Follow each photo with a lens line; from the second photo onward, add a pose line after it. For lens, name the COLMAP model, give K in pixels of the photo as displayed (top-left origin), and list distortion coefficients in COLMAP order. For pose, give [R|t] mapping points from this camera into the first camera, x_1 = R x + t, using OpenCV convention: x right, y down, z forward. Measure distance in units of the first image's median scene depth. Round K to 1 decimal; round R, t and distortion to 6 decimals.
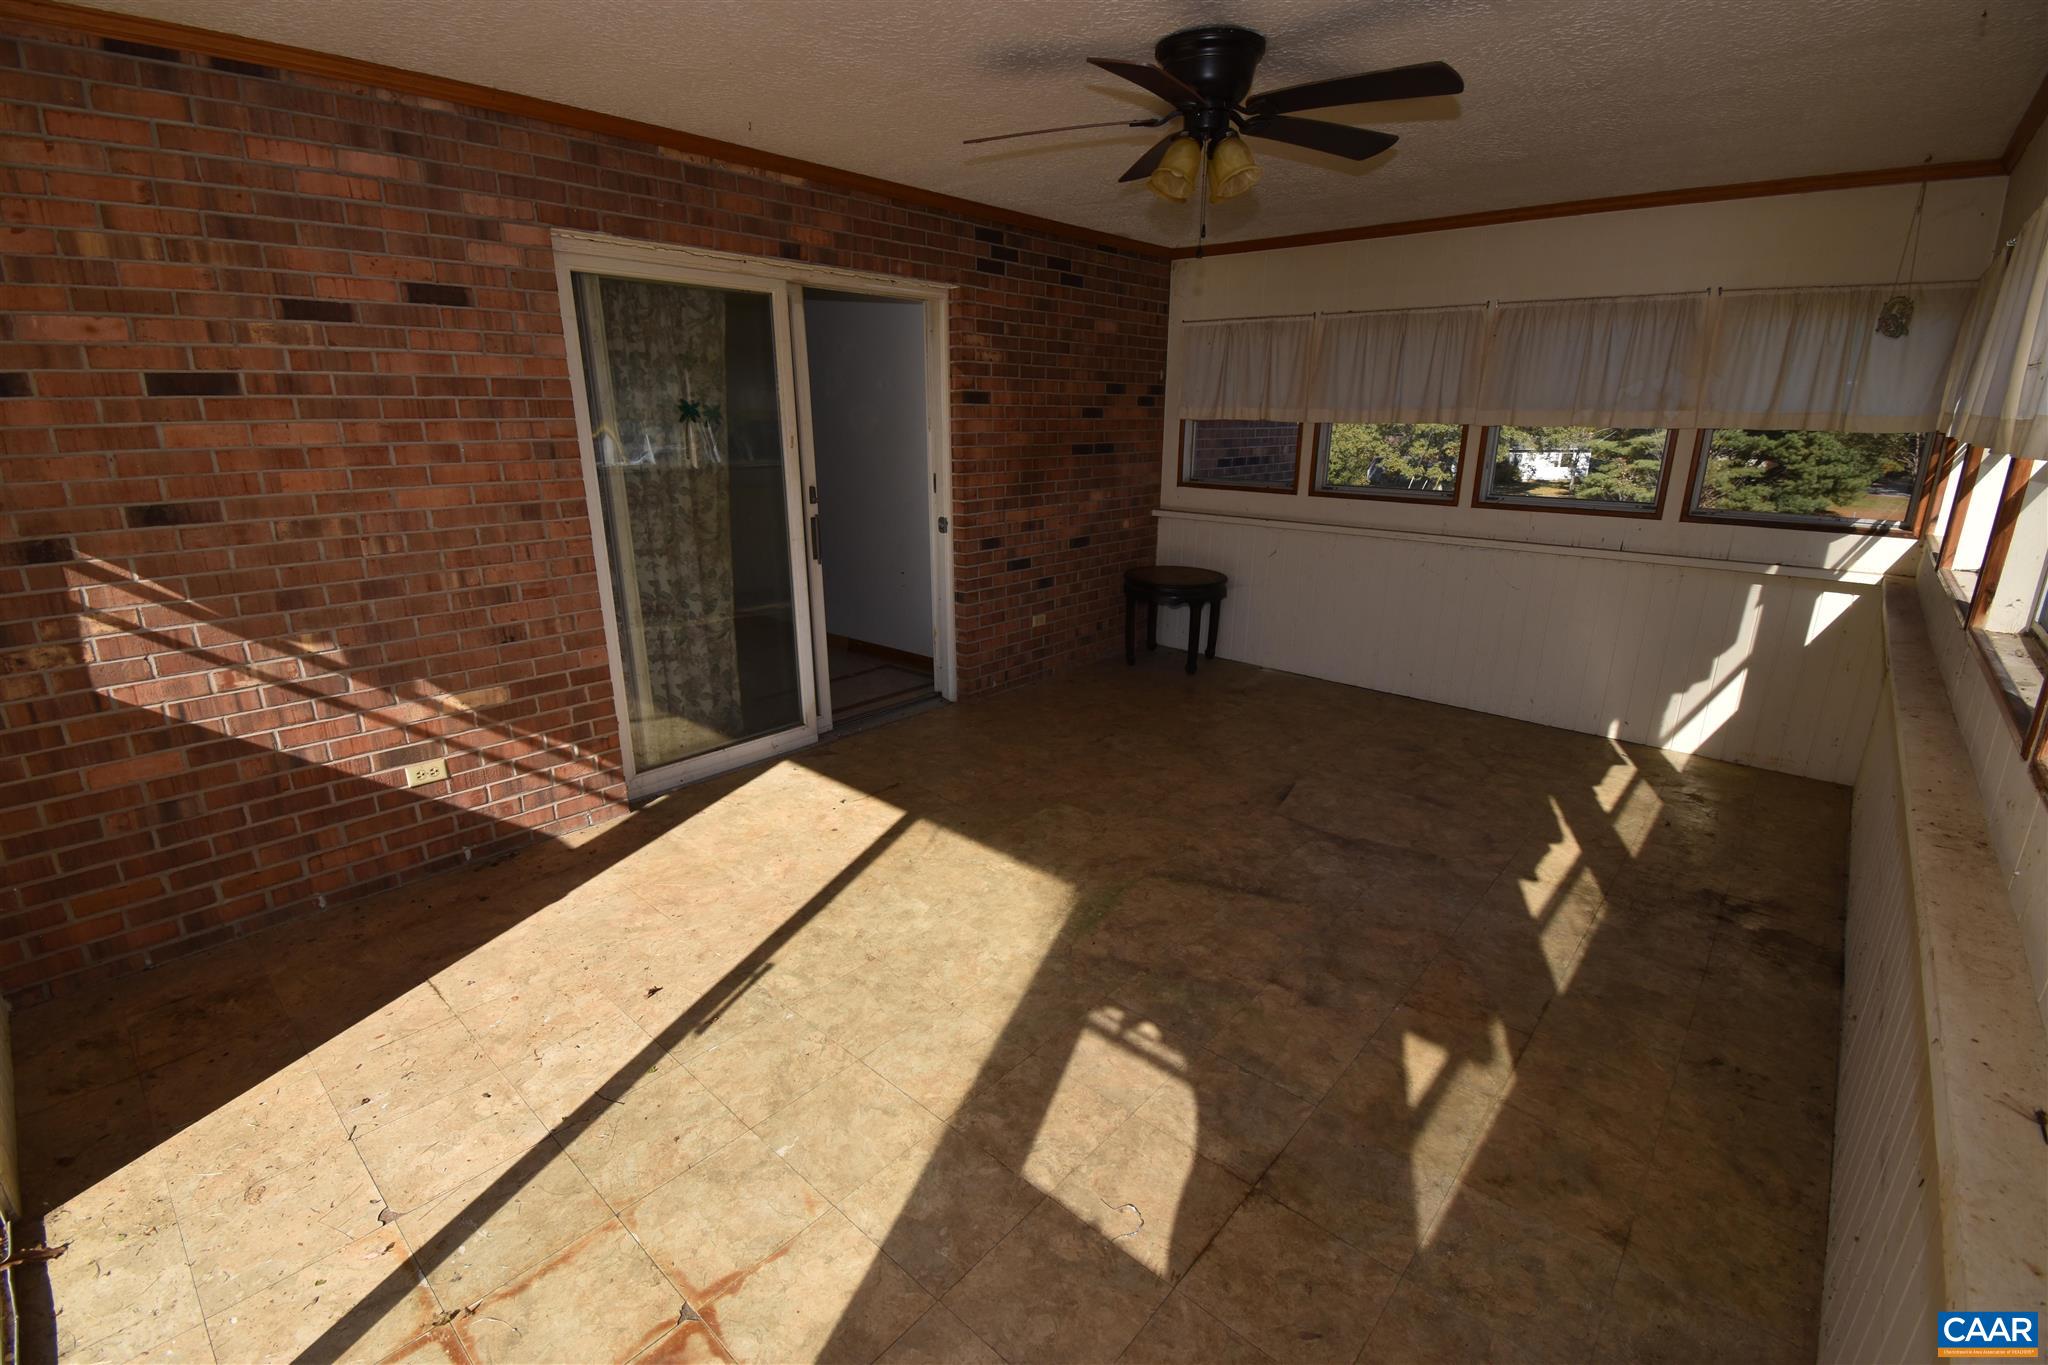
lens RADIAL K [[910.5, 0, 1025.4], [0, 910.5, 684.3], [0, 0, 1]] dist [0.011966, -0.018557]
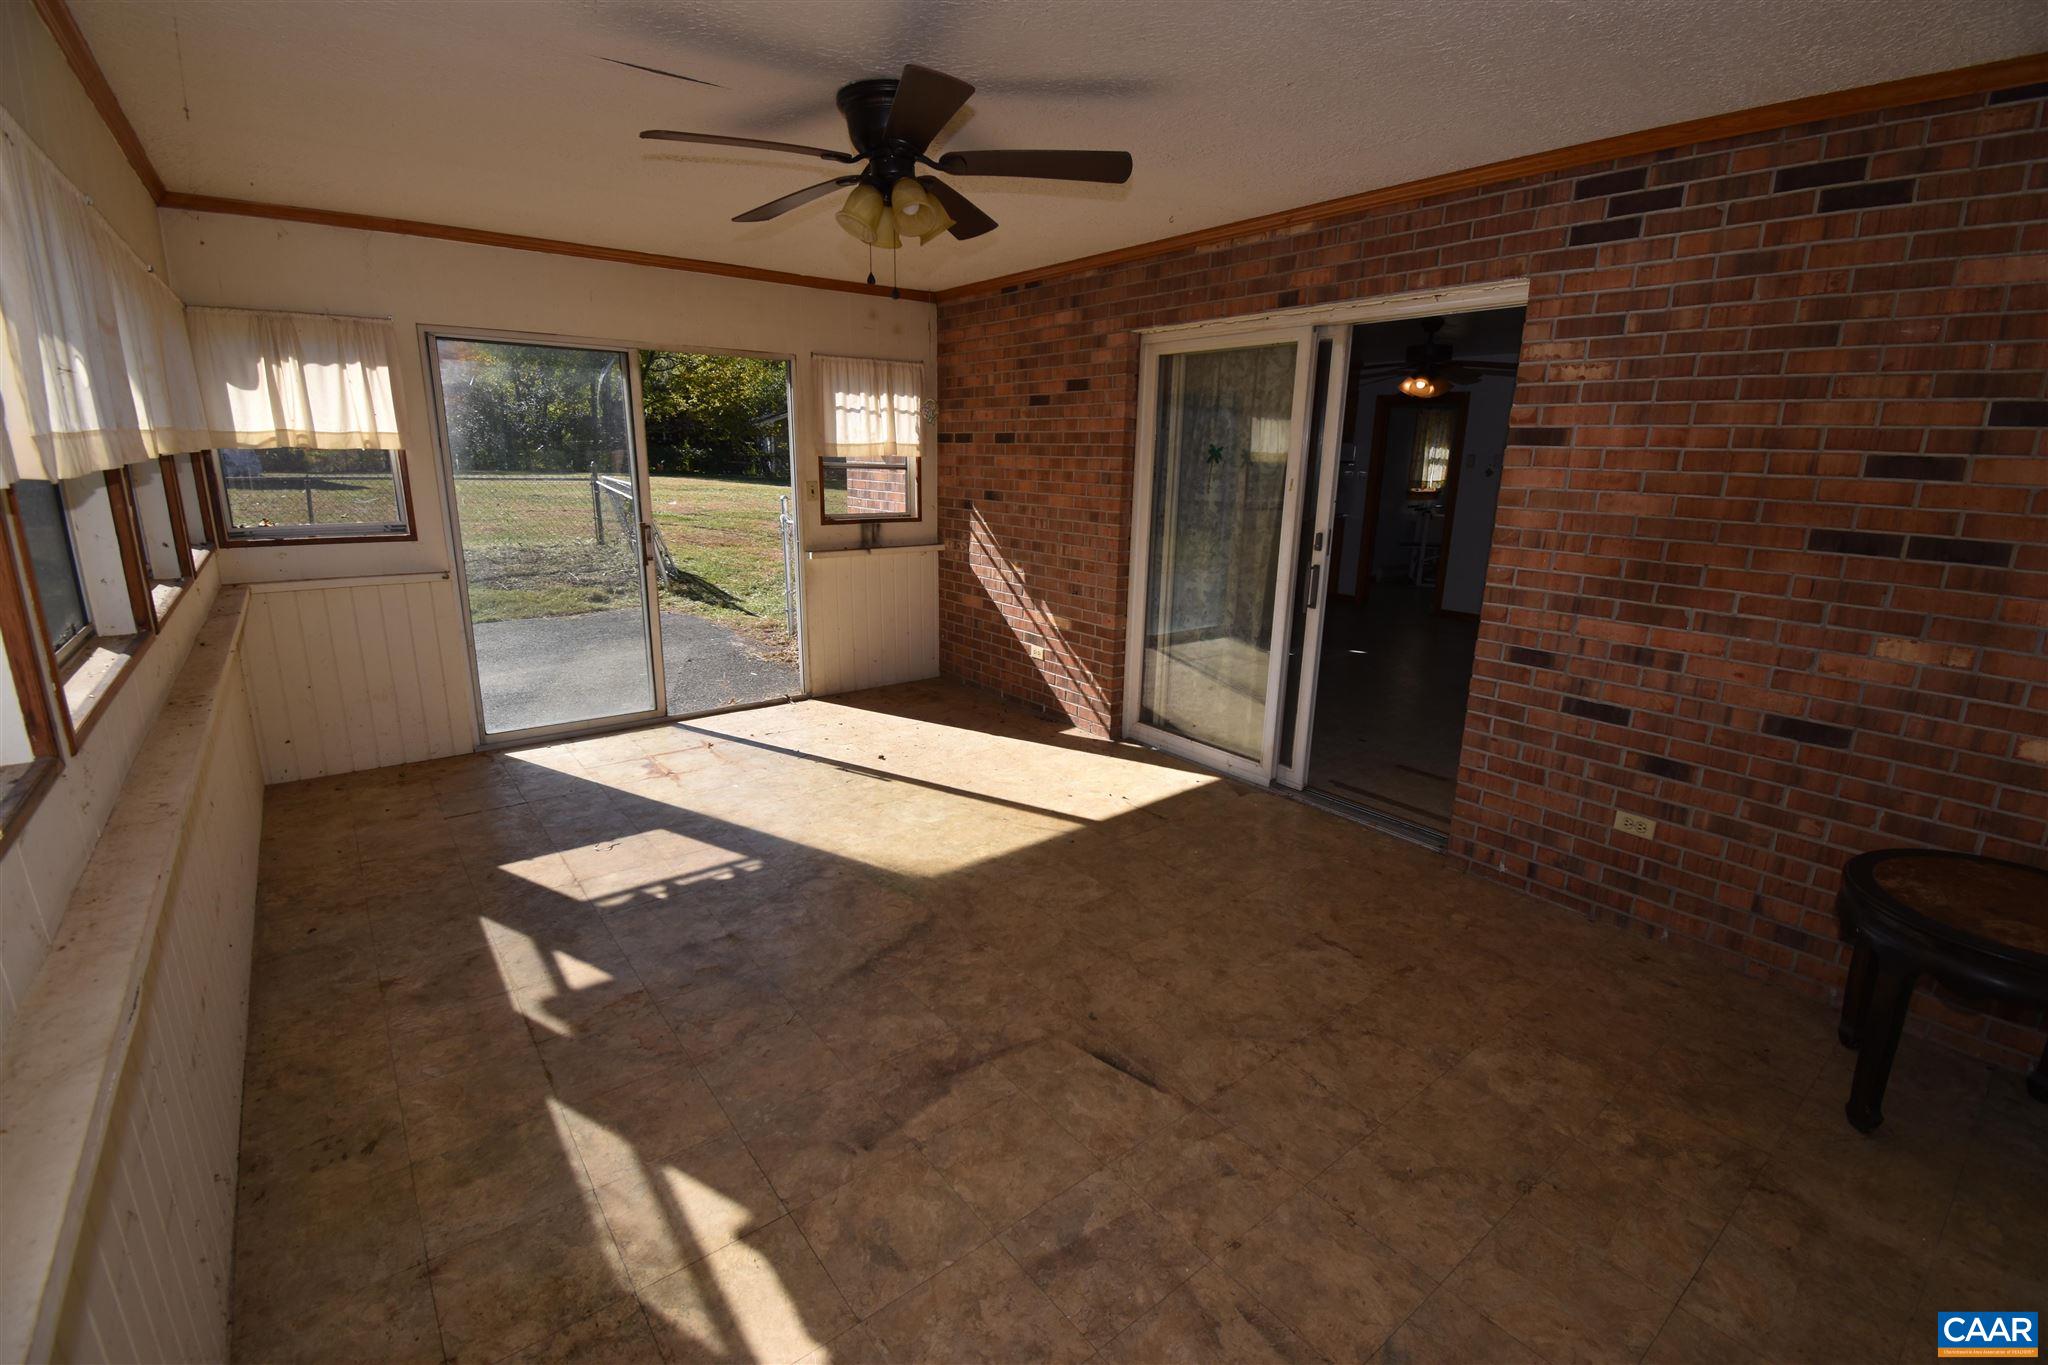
lens RADIAL K [[910.5, 0, 1023.9], [0, 910.5, 684.4], [0, 0, 1]] dist [0.011966, -0.018557]
pose [[-0.191414, 0.236785, -0.952519, 1.098376], [-0.296749, 0.911085, 0.286119, -0.360873], [0.935575, 0.337427, -0.104129, 1.227054]]
